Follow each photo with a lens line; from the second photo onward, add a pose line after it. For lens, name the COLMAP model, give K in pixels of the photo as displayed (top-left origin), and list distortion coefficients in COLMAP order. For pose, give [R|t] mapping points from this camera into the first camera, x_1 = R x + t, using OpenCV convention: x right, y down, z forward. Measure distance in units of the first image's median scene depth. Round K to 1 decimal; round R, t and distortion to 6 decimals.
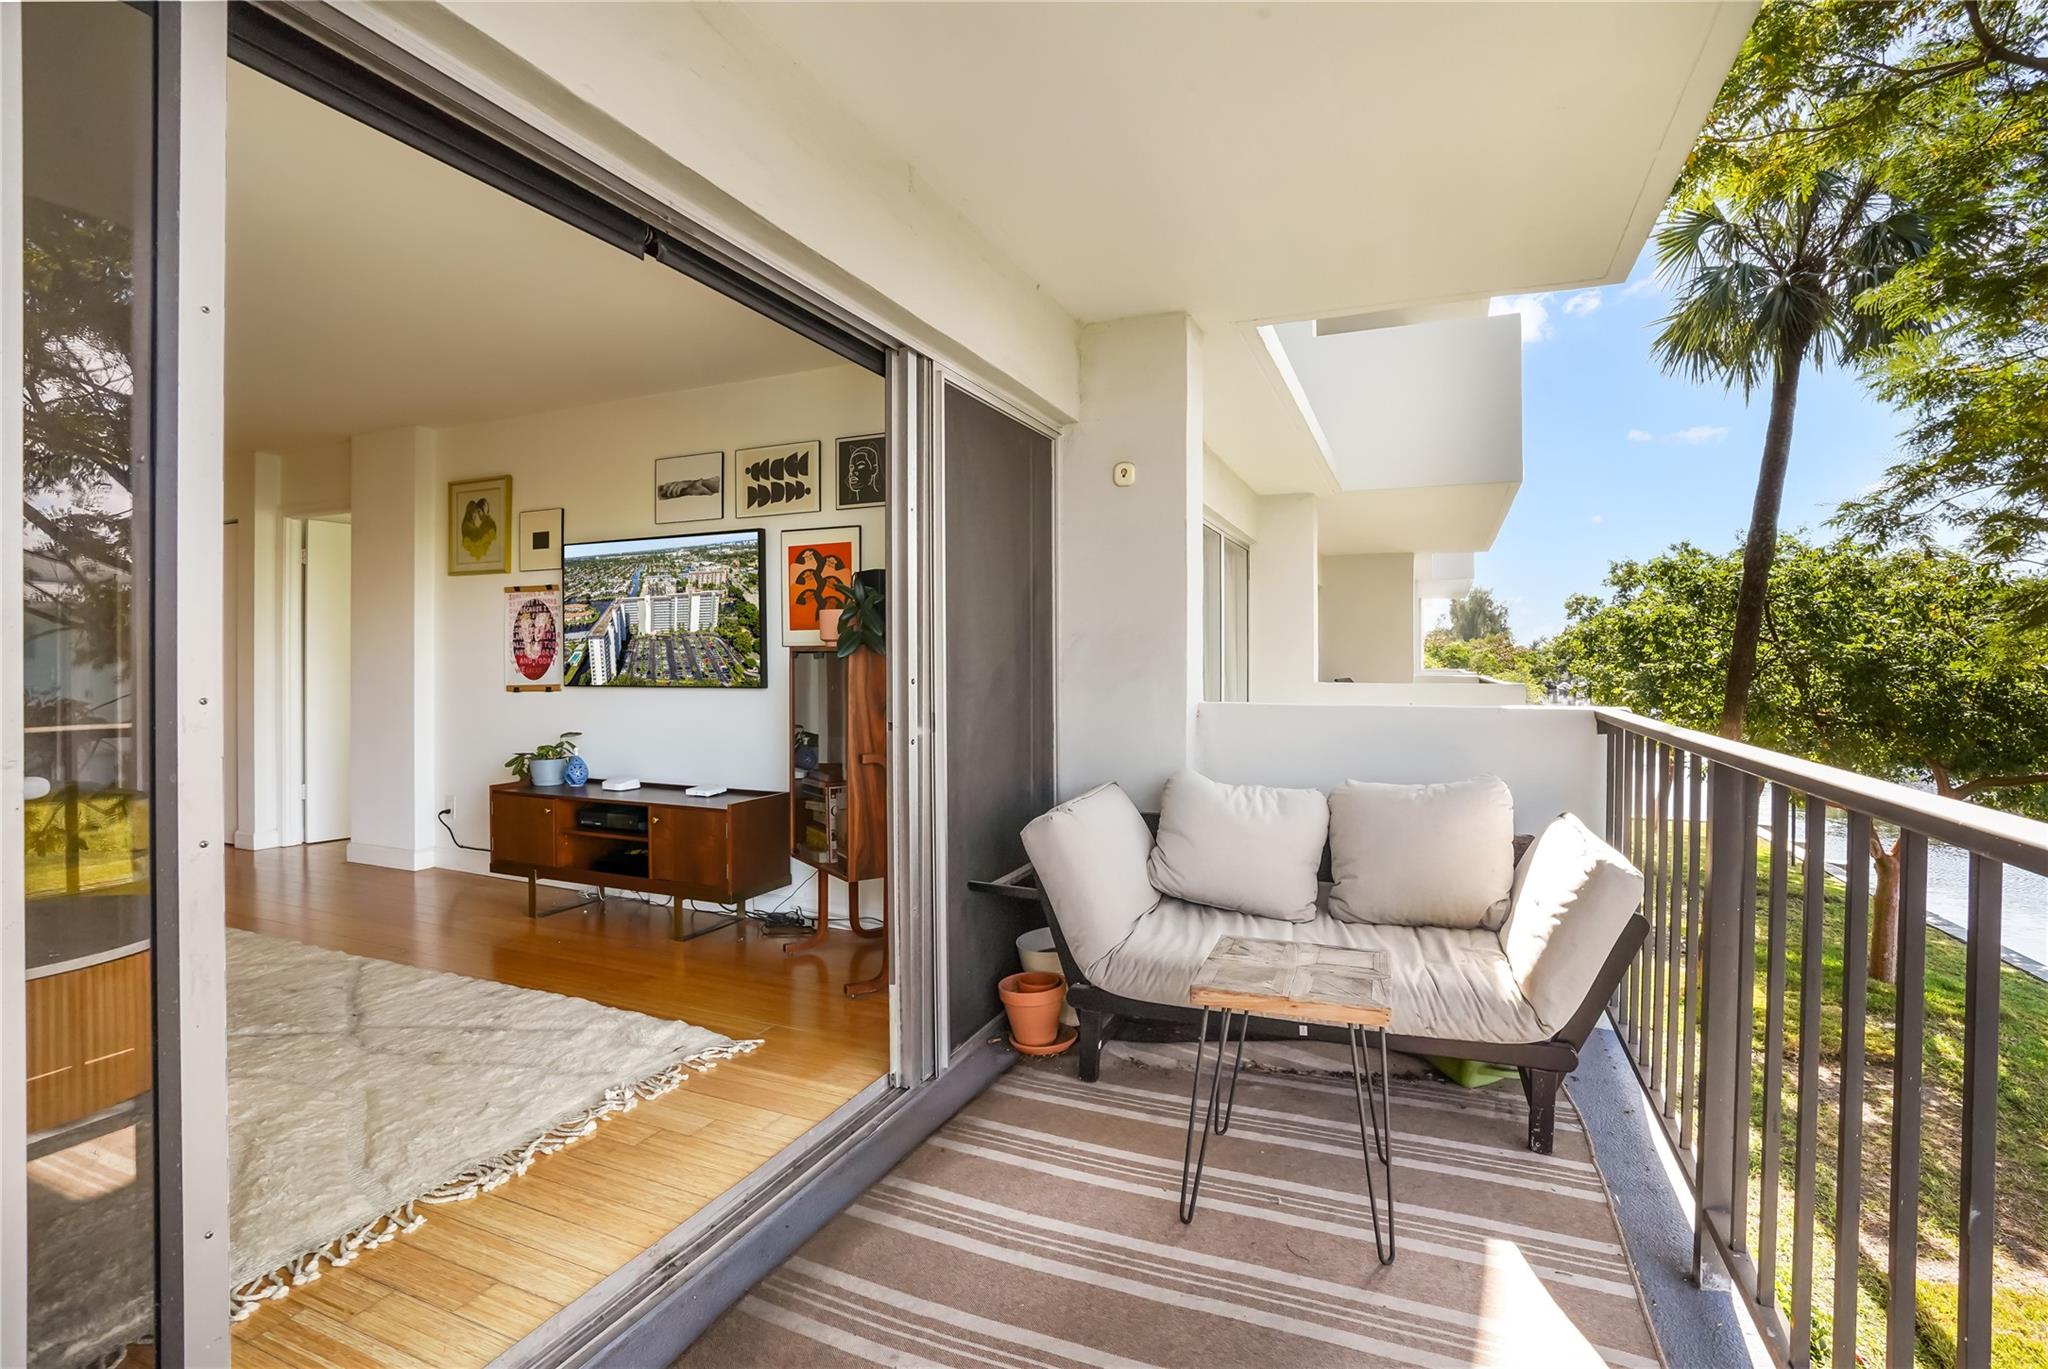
lens RADIAL K [[962.1, 0, 1025.2], [0, 962.1, 674.1], [0, 0, 1]] dist [-0.072063, 0.029847]
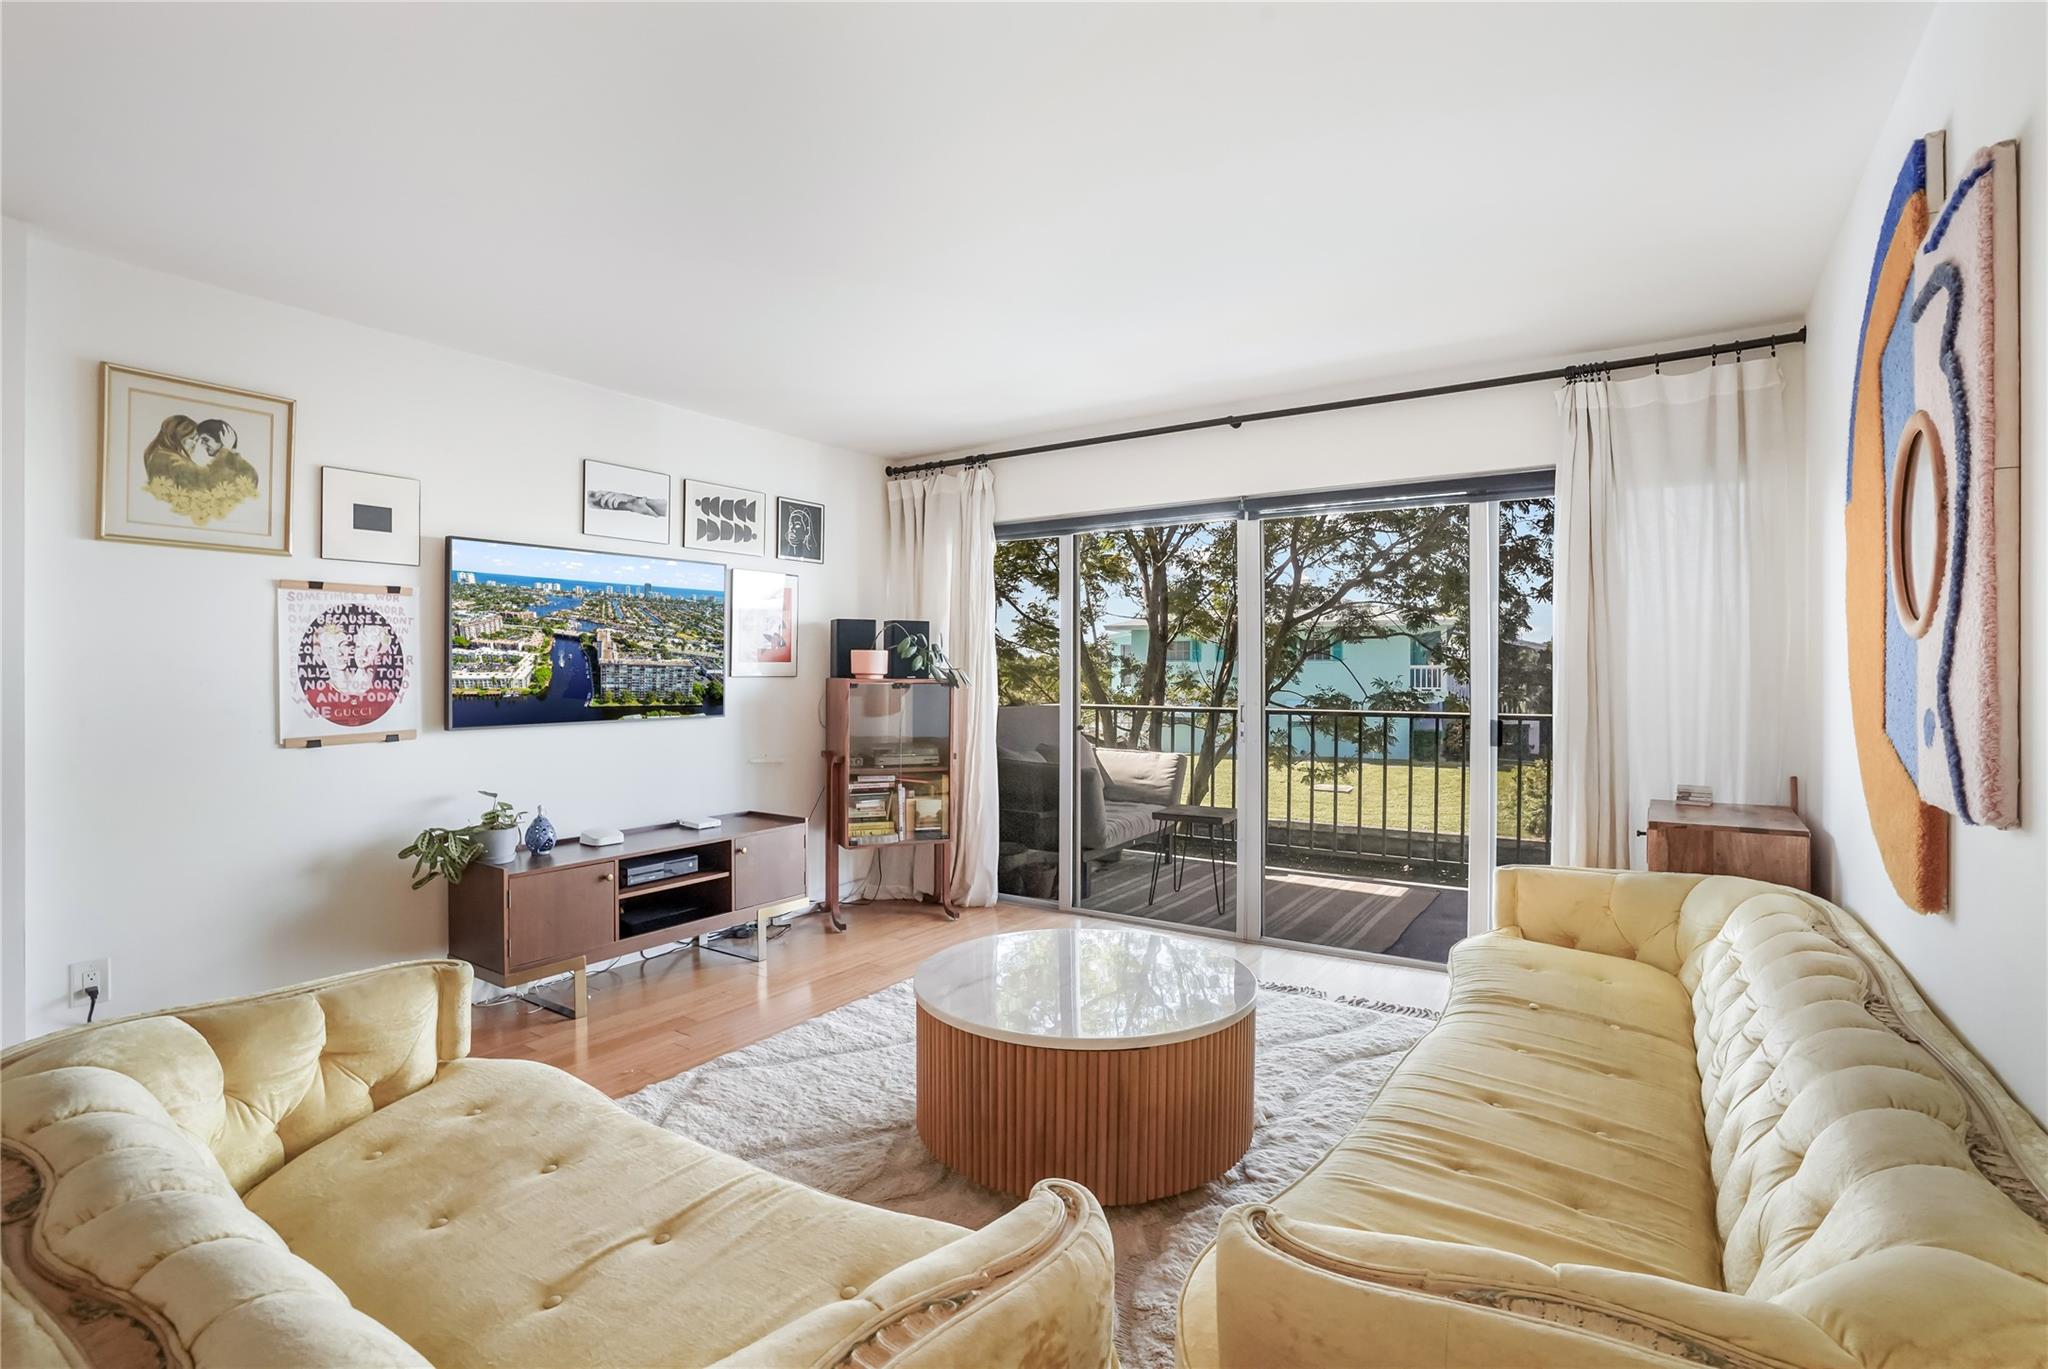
lens RADIAL K [[962.1, 0, 1025.2], [0, 962.1, 674.1], [0, 0, 1]] dist [-0.072063, 0.029847]
pose [[0.182758, -0.006947, 0.983133, -1.178446], [0.005875, 0.999965, 0.005974, -0.034518], [-0.983140, 0.004684, 0.182792, 0.459823]]
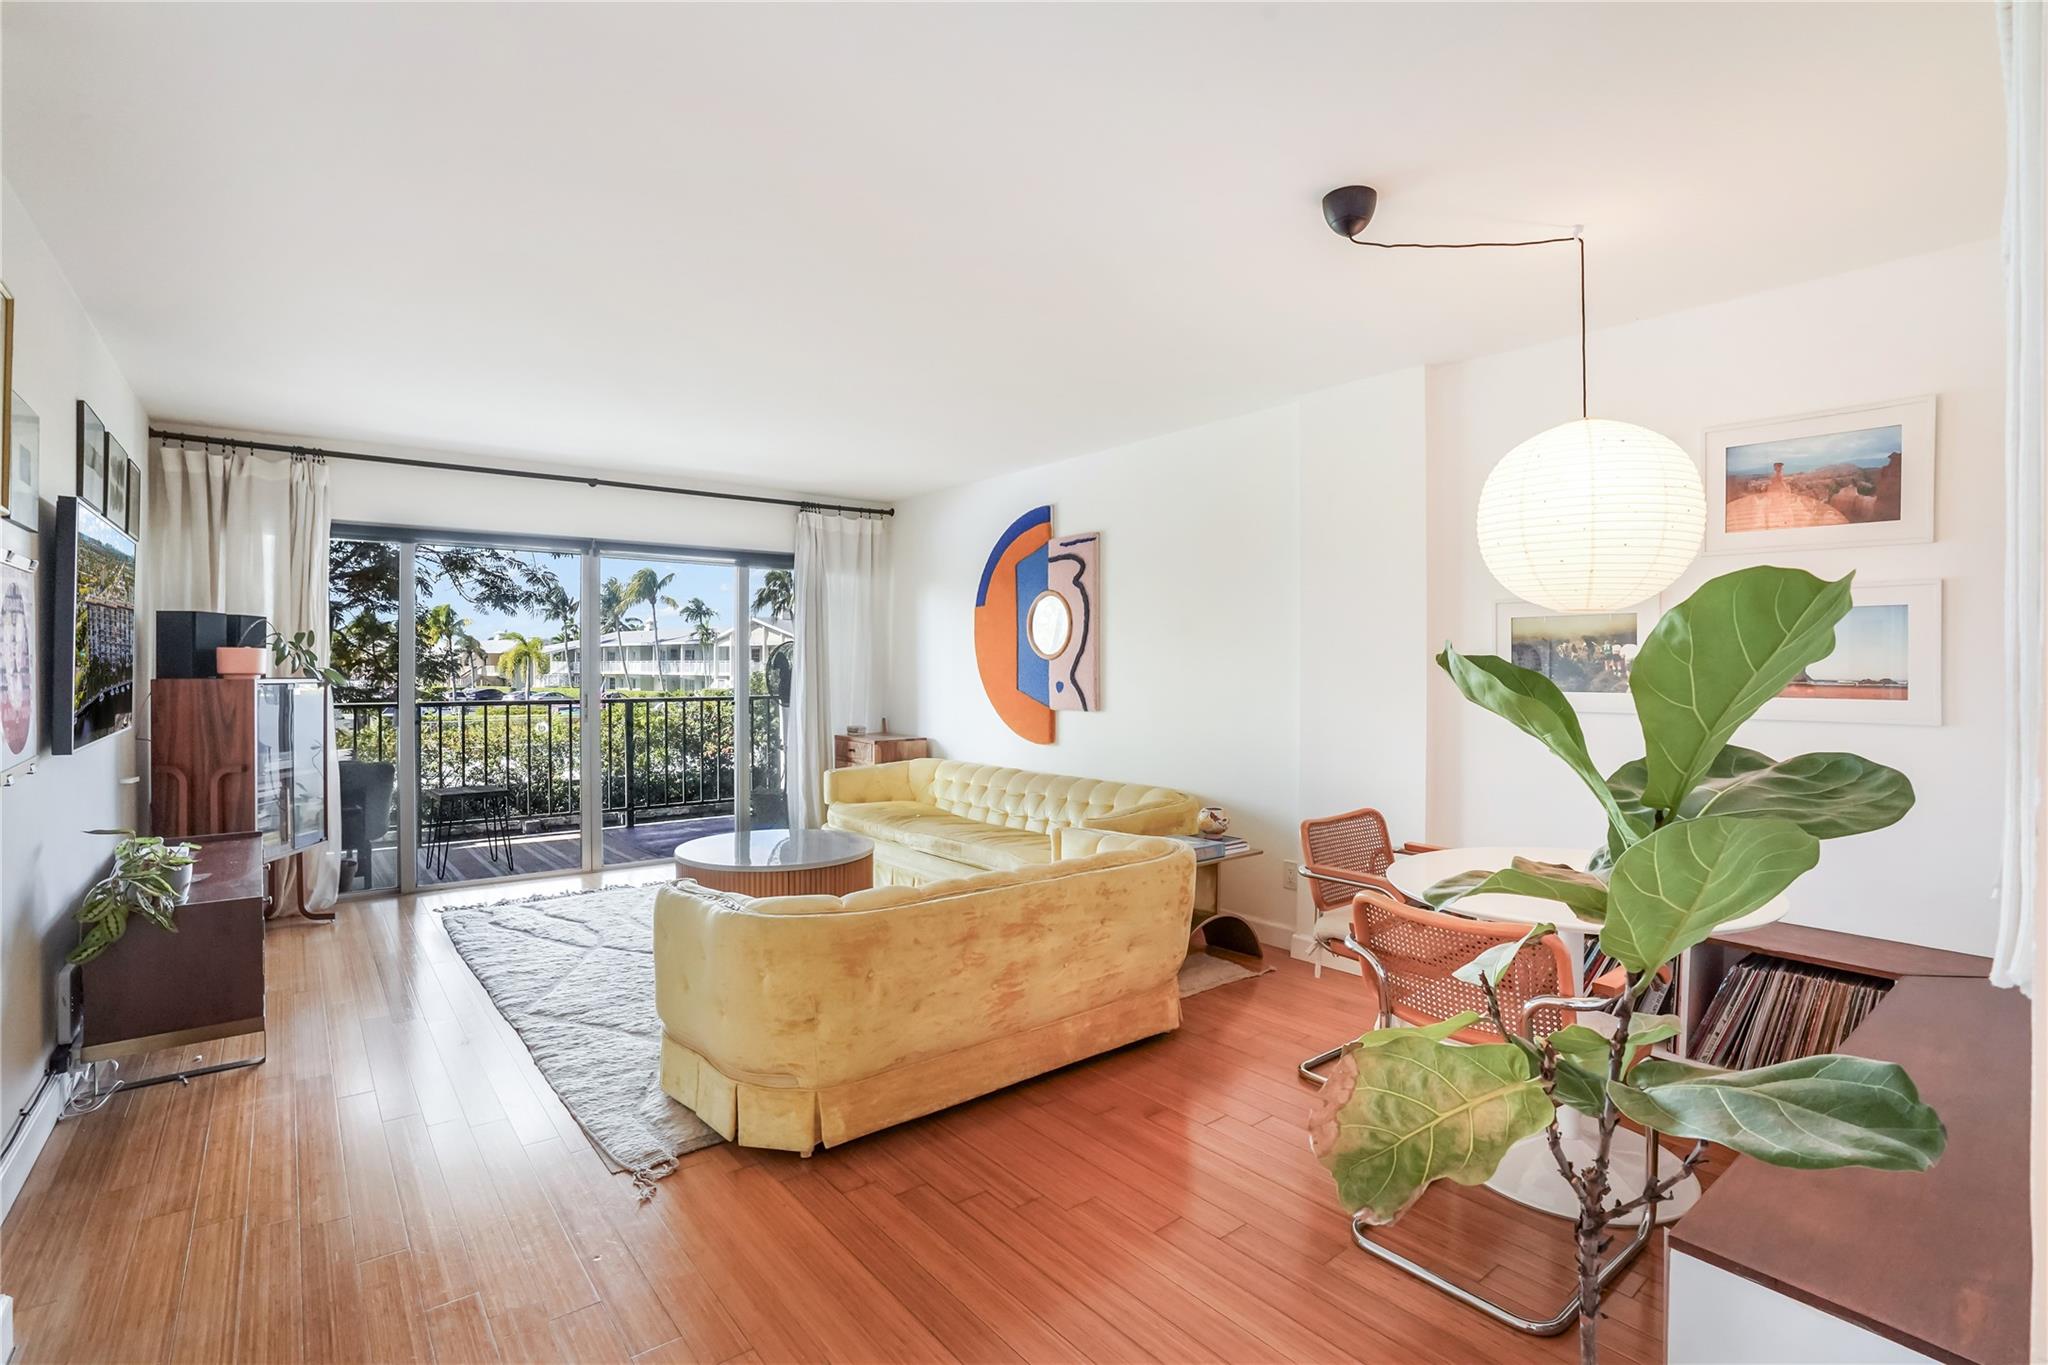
lens RADIAL K [[962.1, 0, 1025.2], [0, 962.1, 672.1], [0, 0, 1]] dist [-0.072063, 0.029847]
pose [[-0.887153, -0.008437, 0.461397, -1.297031], [-0.001635, 0.999884, 0.015141, -0.046857], [-0.461472, 0.012679, -0.887064, 1.293666]]
